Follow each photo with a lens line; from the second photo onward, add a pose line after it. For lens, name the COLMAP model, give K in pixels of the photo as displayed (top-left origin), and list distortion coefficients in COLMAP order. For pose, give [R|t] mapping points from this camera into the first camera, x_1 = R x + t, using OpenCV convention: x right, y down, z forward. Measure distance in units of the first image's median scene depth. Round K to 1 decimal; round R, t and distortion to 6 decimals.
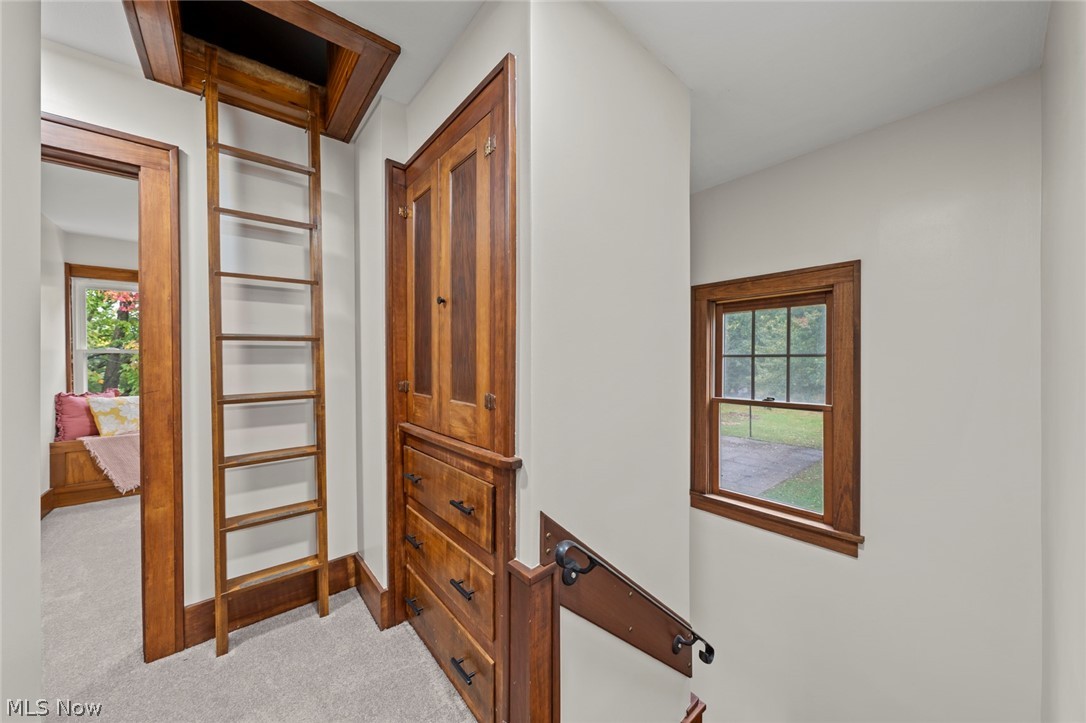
lens RADIAL K [[384.6, 0, 544.0], [0, 384.6, 360.8], [0, 0, 1]] dist [0.001525, -0.000035]
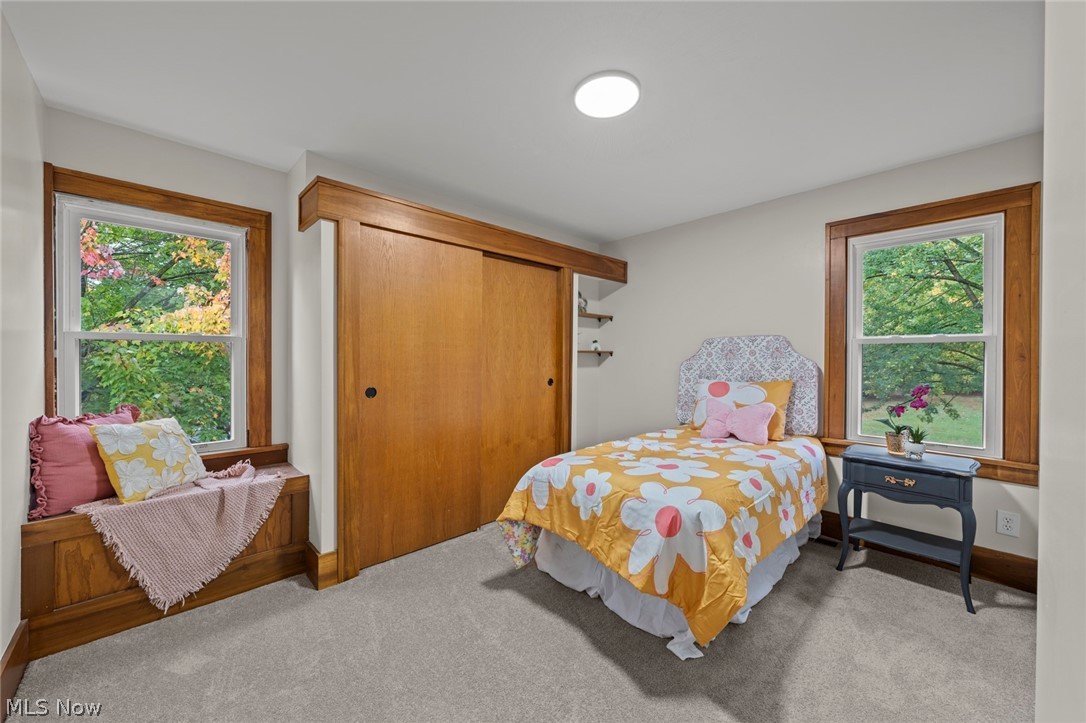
lens RADIAL K [[405.4, 0, 541.4], [0, 405.4, 360.1], [0, 0, 1]] dist [0.001215, 0.000245]
pose [[0.998278, 0.007886, 0.058136, -0.629219], [-0.007967, 0.999968, 0.001160, 0.003238], [-0.058125, -0.001621, 0.998308, 0.432334]]
